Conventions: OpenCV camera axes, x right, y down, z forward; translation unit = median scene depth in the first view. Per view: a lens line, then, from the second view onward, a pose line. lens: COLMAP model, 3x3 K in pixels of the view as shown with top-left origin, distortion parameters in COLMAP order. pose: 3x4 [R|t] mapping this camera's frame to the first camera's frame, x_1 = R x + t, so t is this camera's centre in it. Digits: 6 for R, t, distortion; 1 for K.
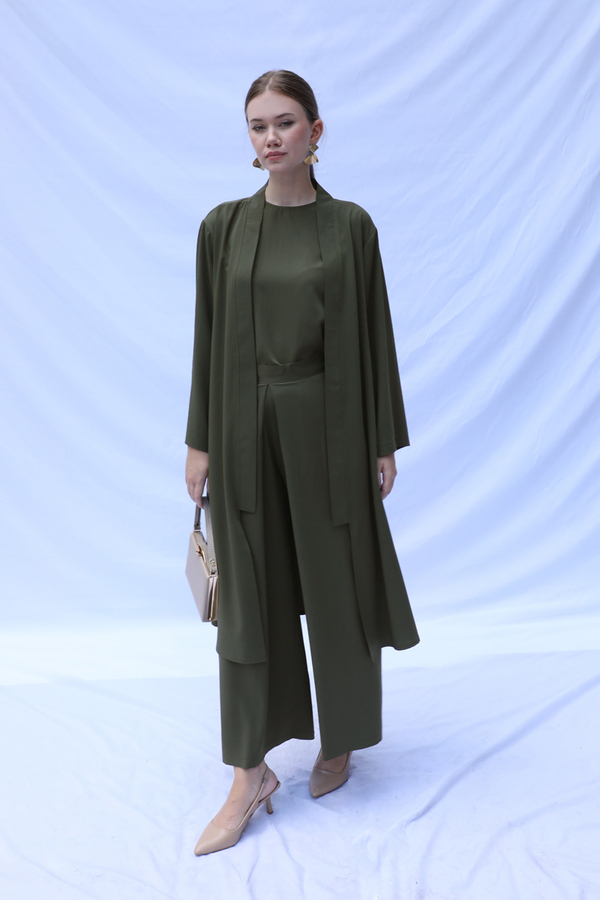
lens RADIAL K [[1016.7, 0, 304.7], [0, 1016.7, 427.9], [0, 0, 1]] dist [0.023324, 0.000000]
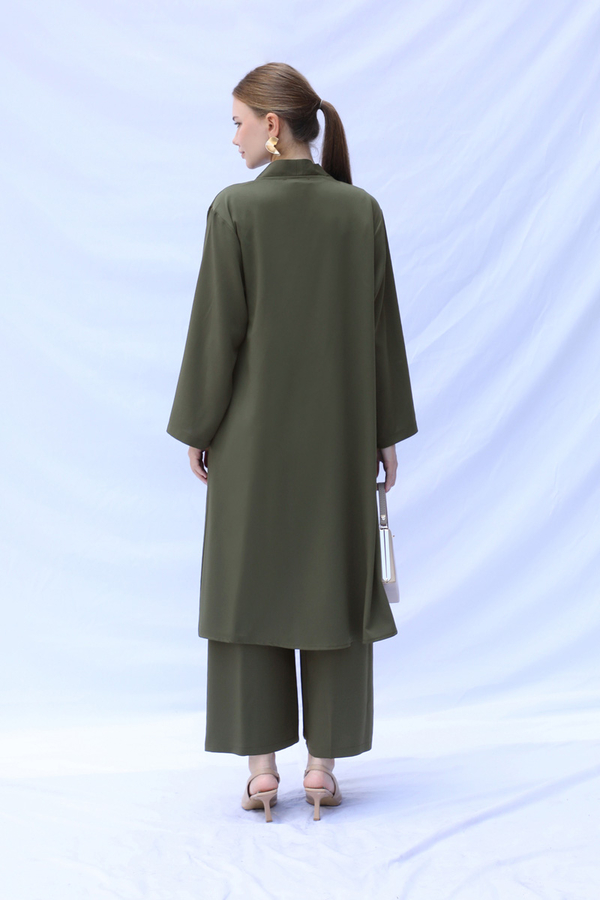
lens RADIAL K [[2805.6, 0, 300.2], [0, 2805.6, 453.6], [0, 0, 1]] dist [0.683399, 0.000000]
pose [[0.998421, 0.005177, 0.055943, -0.097111], [-0.000075, 0.995868, -0.090814, 0.195821], [-0.056182, 0.090667, 0.994295, -1.231074]]
